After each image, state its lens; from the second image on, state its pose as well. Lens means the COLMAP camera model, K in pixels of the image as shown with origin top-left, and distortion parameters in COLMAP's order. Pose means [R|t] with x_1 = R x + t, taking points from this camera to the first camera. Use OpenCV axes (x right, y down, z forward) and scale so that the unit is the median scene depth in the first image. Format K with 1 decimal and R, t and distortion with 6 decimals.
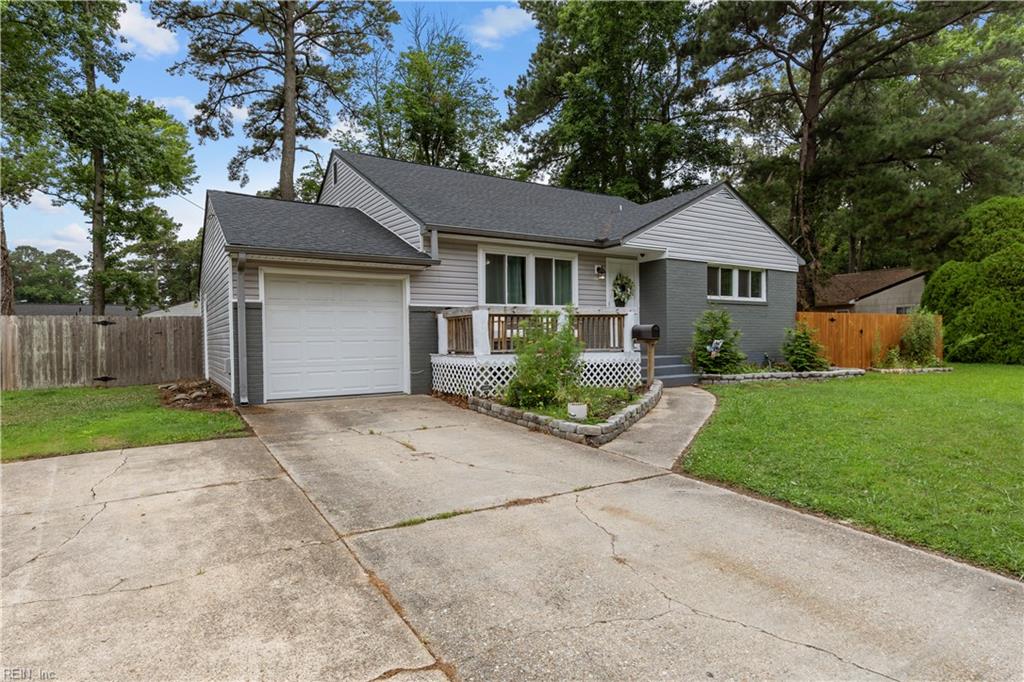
lens RADIAL K [[564.9, 0, 514.0], [0, 564.9, 344.8], [0, 0, 1]] dist [0.002501, 0.000807]
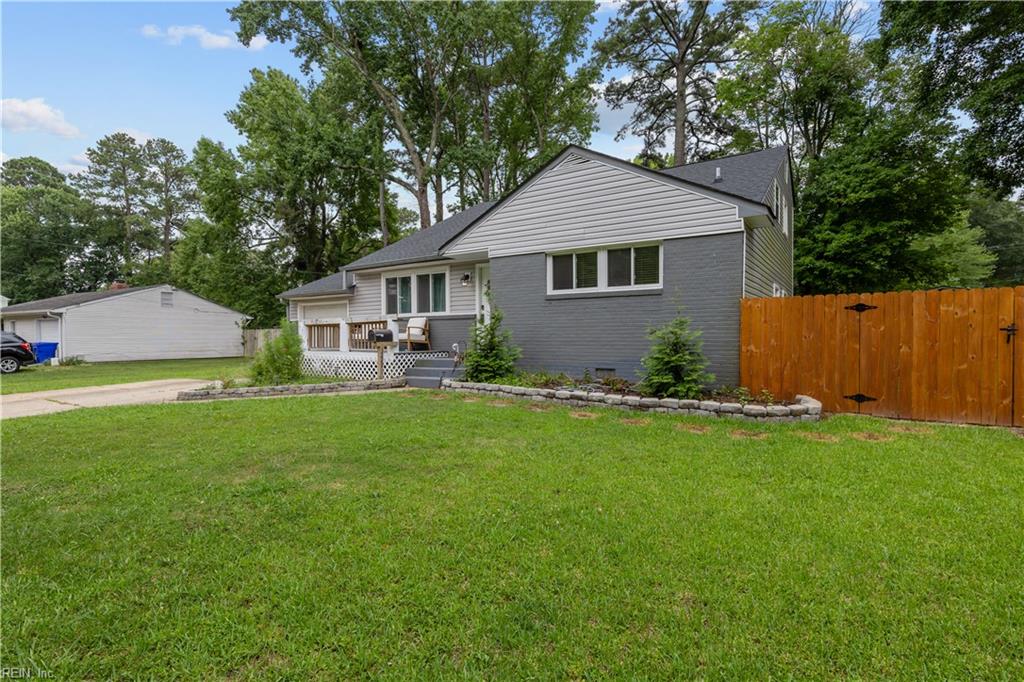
lens RADIAL K [[503.3, 0, 513.6], [0, 503.3, 337.8], [0, 0, 1]] dist [-0.000222, -0.000040]
pose [[0.435276, 0.005245, -0.900282, 1.091049], [-0.008208, 0.999965, 0.001858, -0.019768], [0.900259, 0.006581, 0.435304, 0.684037]]
